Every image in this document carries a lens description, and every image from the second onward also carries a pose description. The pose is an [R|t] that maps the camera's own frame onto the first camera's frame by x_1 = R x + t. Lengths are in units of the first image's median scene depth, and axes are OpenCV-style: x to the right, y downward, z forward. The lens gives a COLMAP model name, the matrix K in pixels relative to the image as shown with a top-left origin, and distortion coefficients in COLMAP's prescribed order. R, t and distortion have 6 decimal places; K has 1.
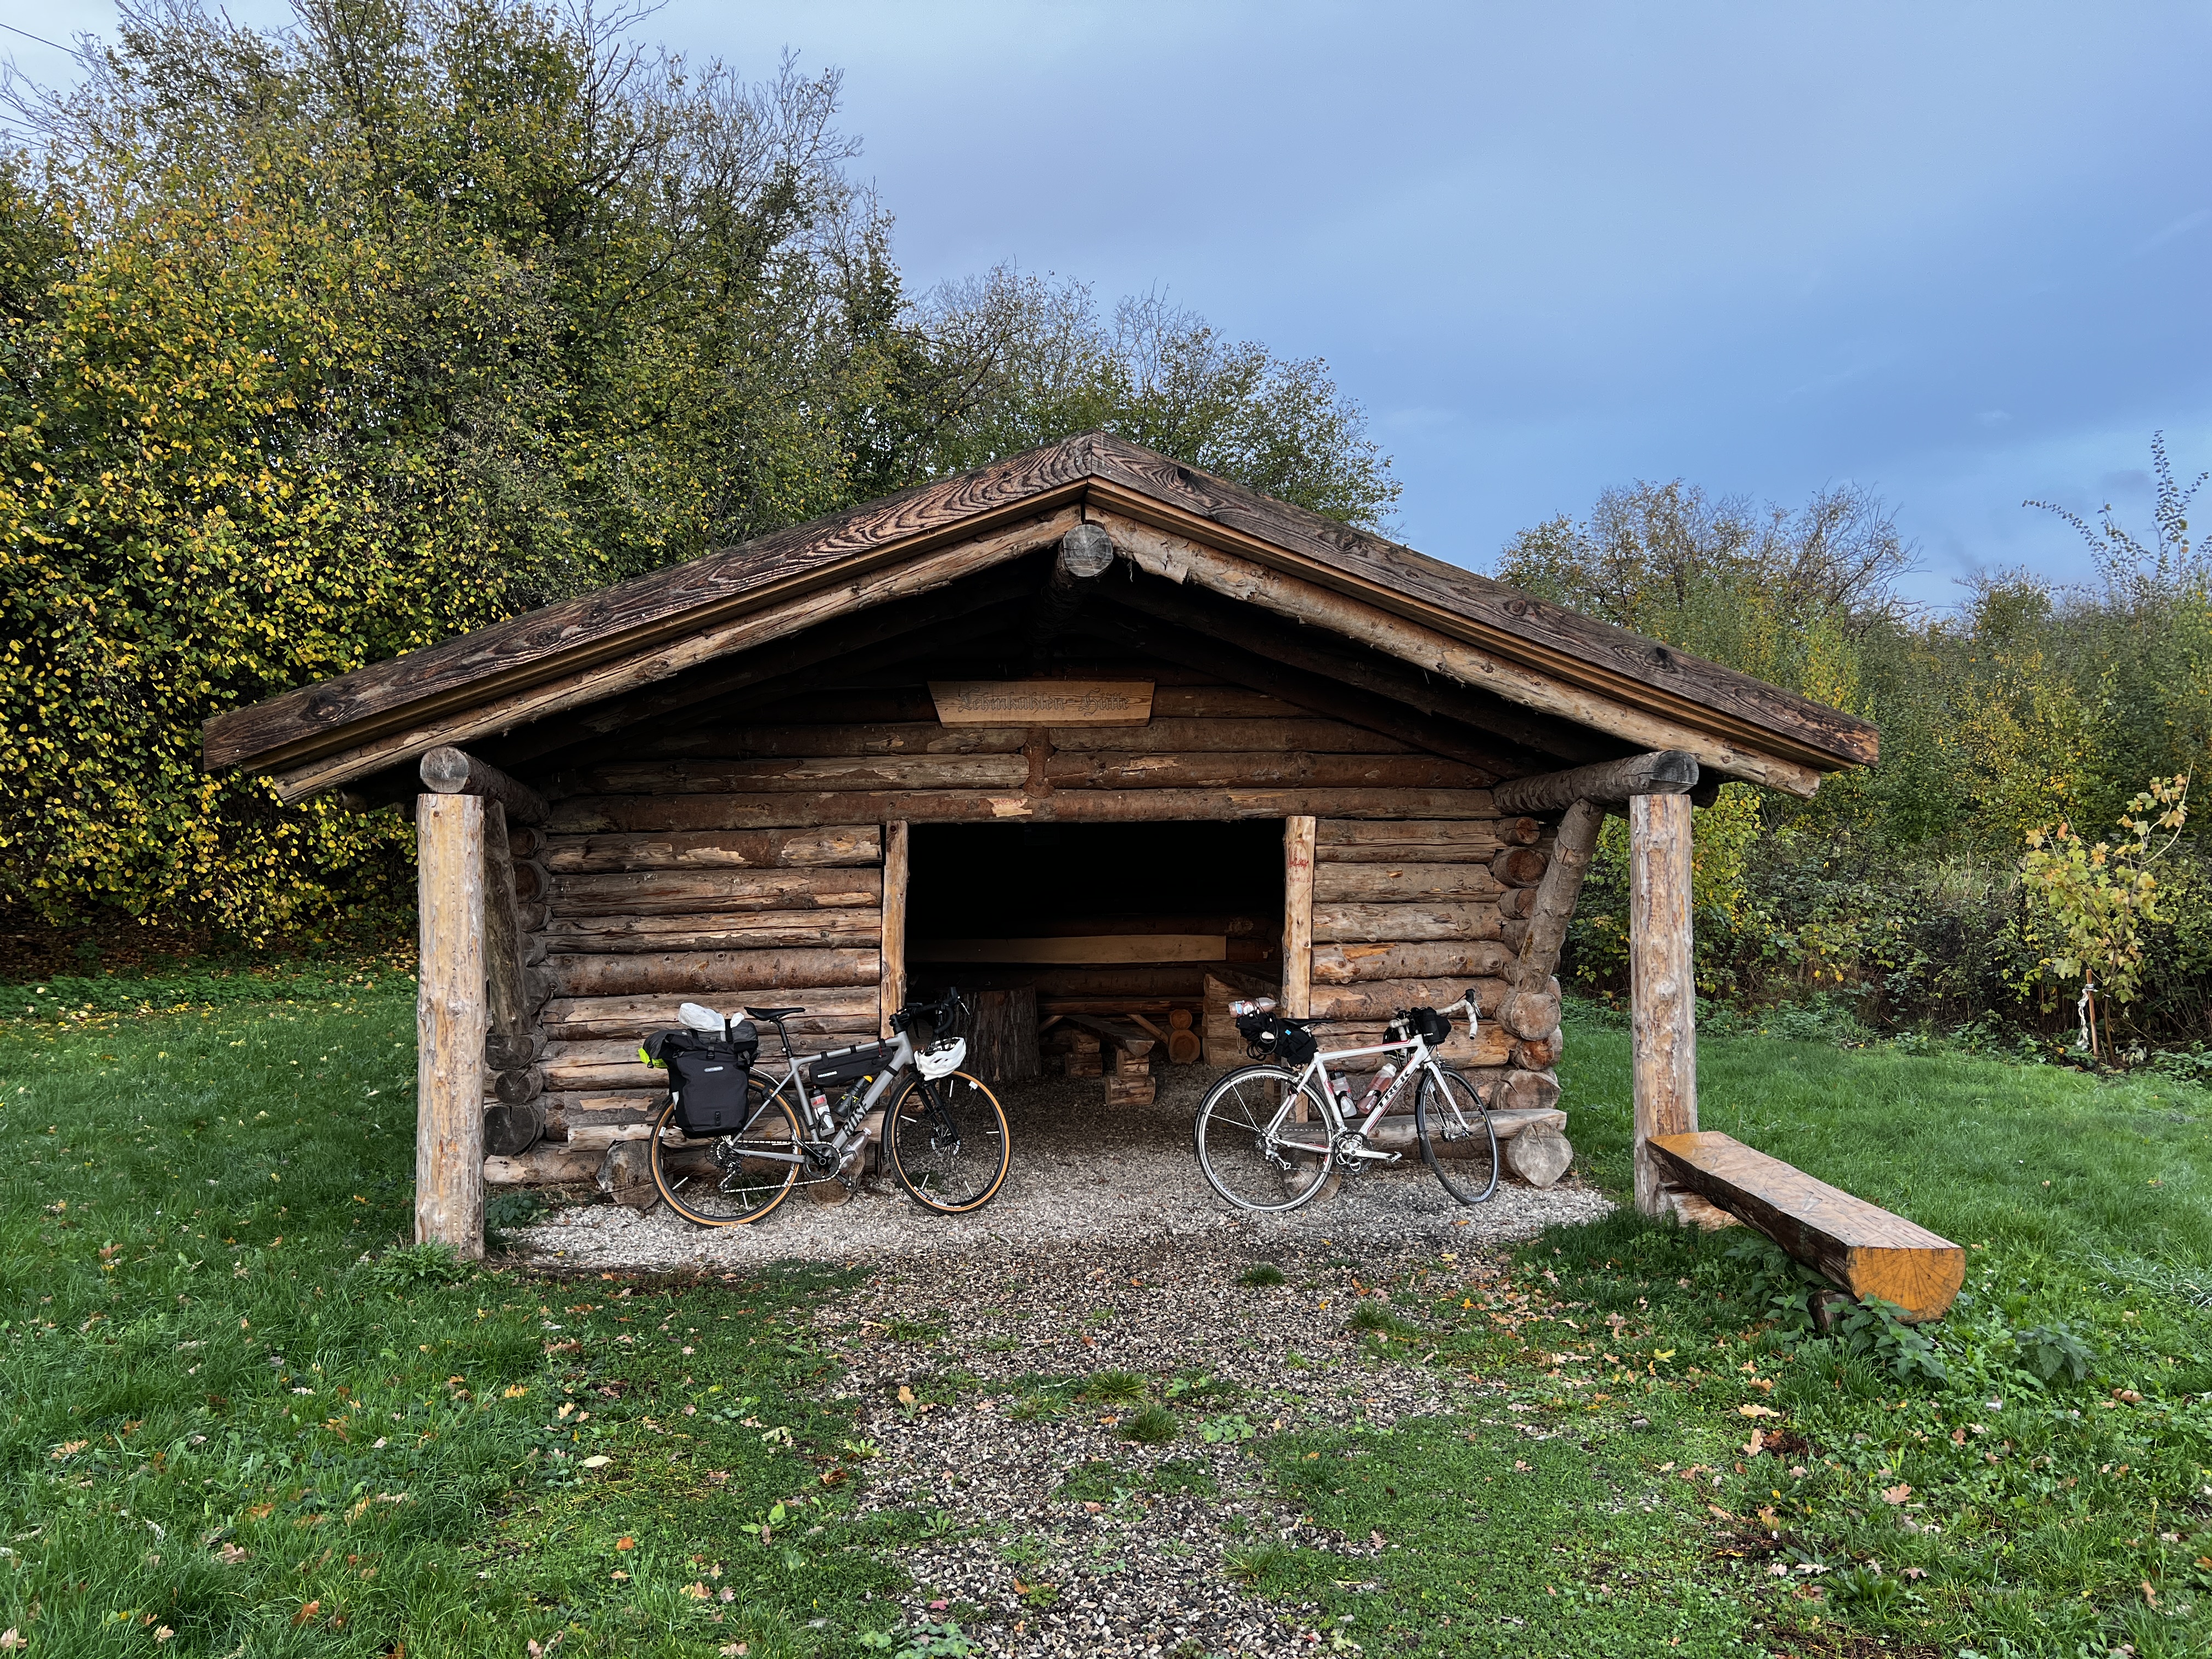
lens RADIAL K [[1650.4, 0, 1096.8], [0, 1650.4, 824.7], [0, 0, 1]] dist [0.037950, -0.015914]
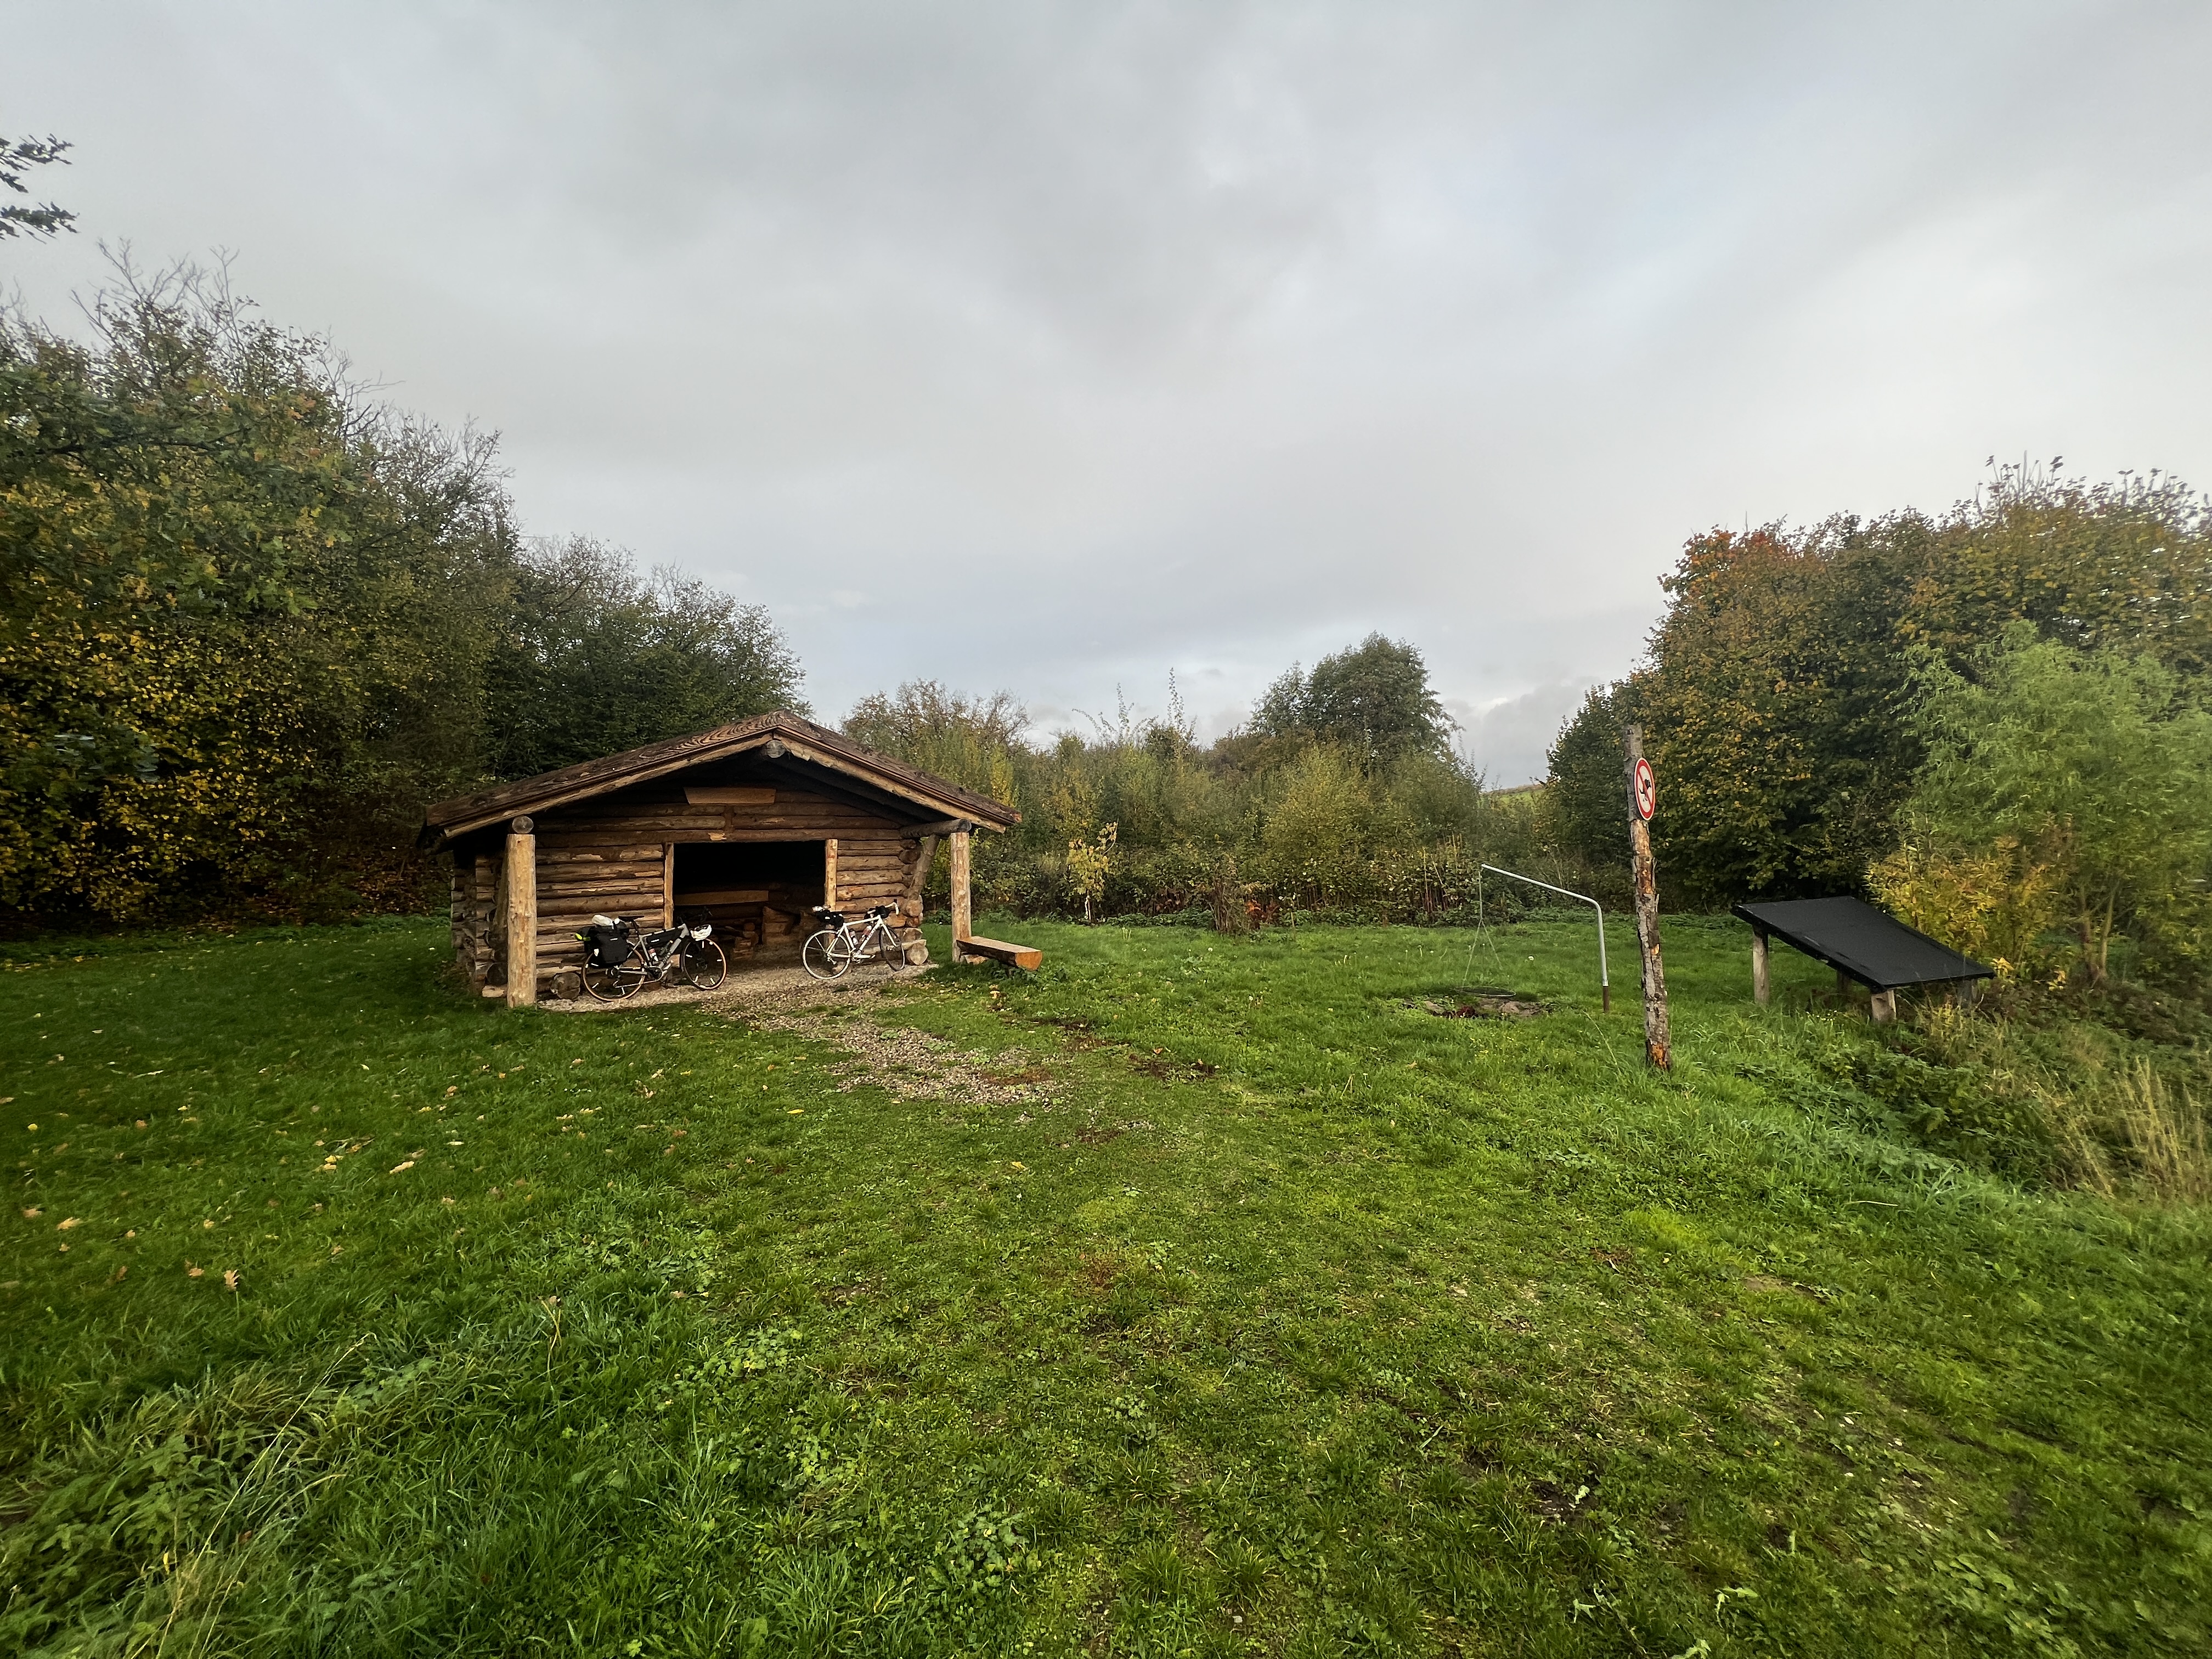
lens RADIAL K [[886.7, 0, 1104.8], [0, 886.7, 829.8], [0, 0, 1]] dist [0.000795, -0.000014]
pose [[0.860373, -0.001130, 0.509664, -0.238749], [0.006628, 0.999938, -0.008972, -0.005169], [-0.509622, 0.011098, 0.860327, -0.501435]]
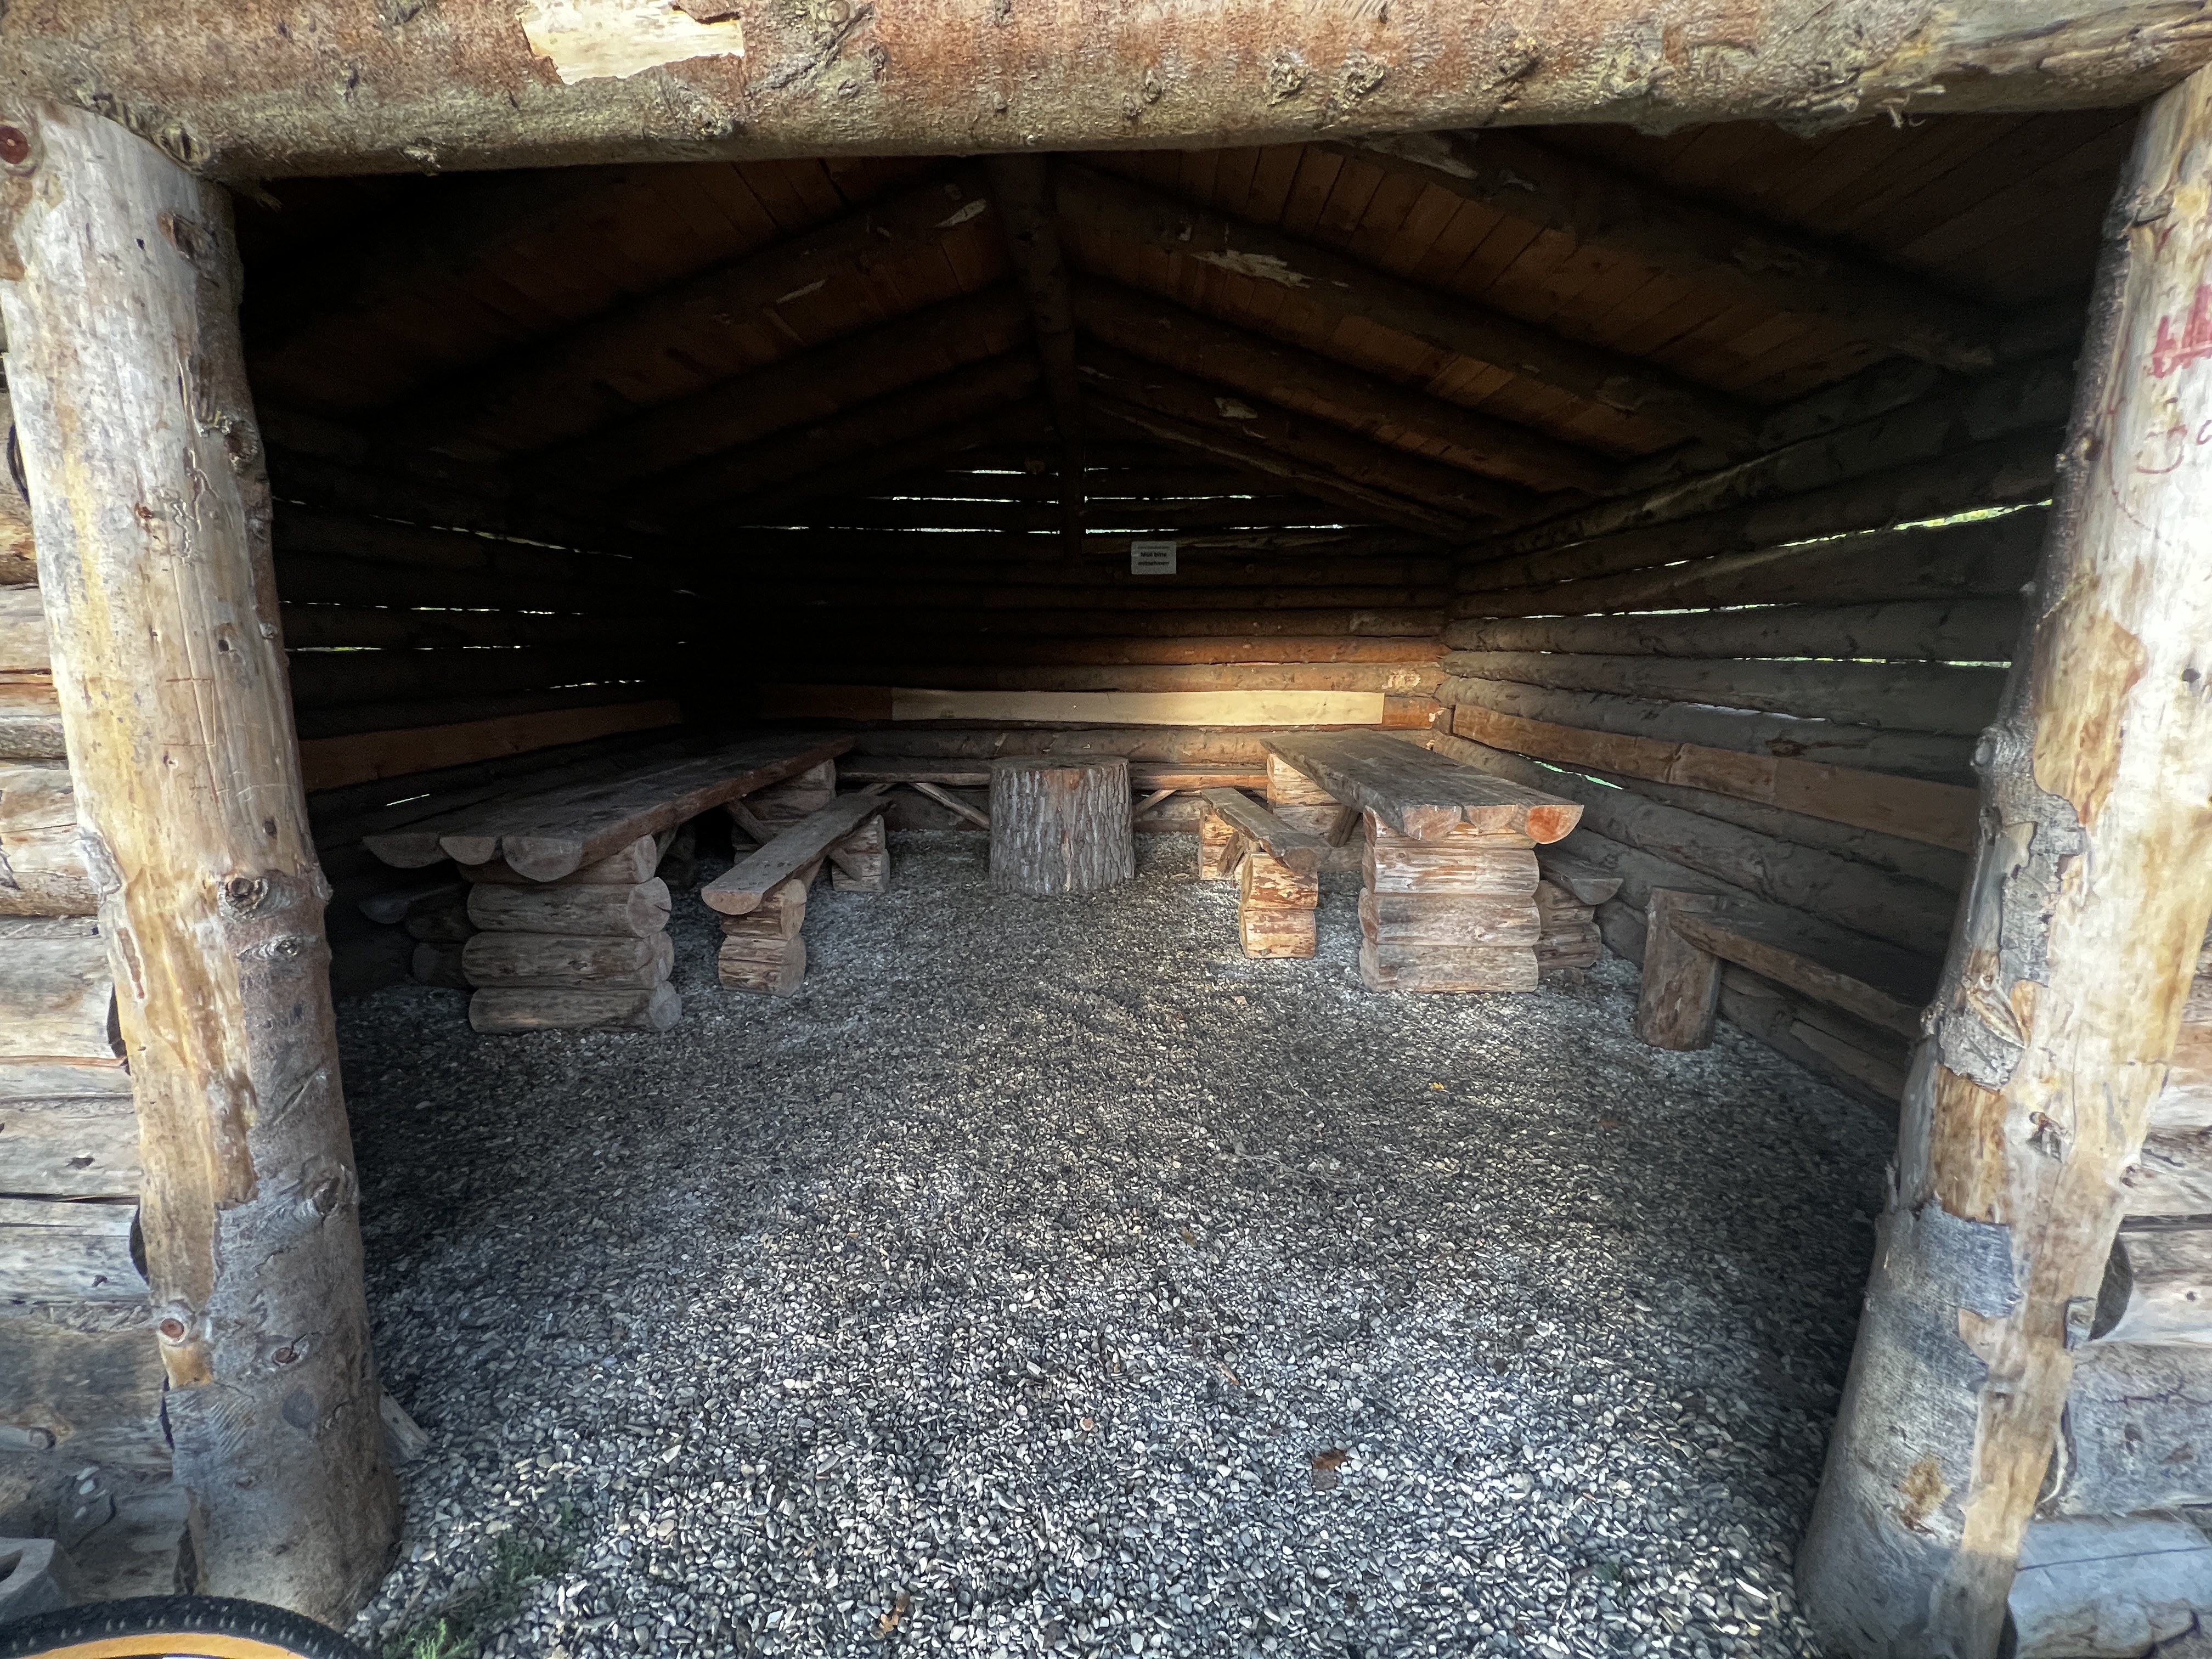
lens RADIAL K [[886.7, 0, 1102.3], [0, 886.7, 831.6], [0, 0, 1]] dist [0.000795, -0.000014]
pose [[0.988474, 0.039917, -0.146035, 0.014108], [-0.004895, 0.972536, 0.232703, 0.055046], [0.151313, -0.229306, 0.961521, 0.896683]]
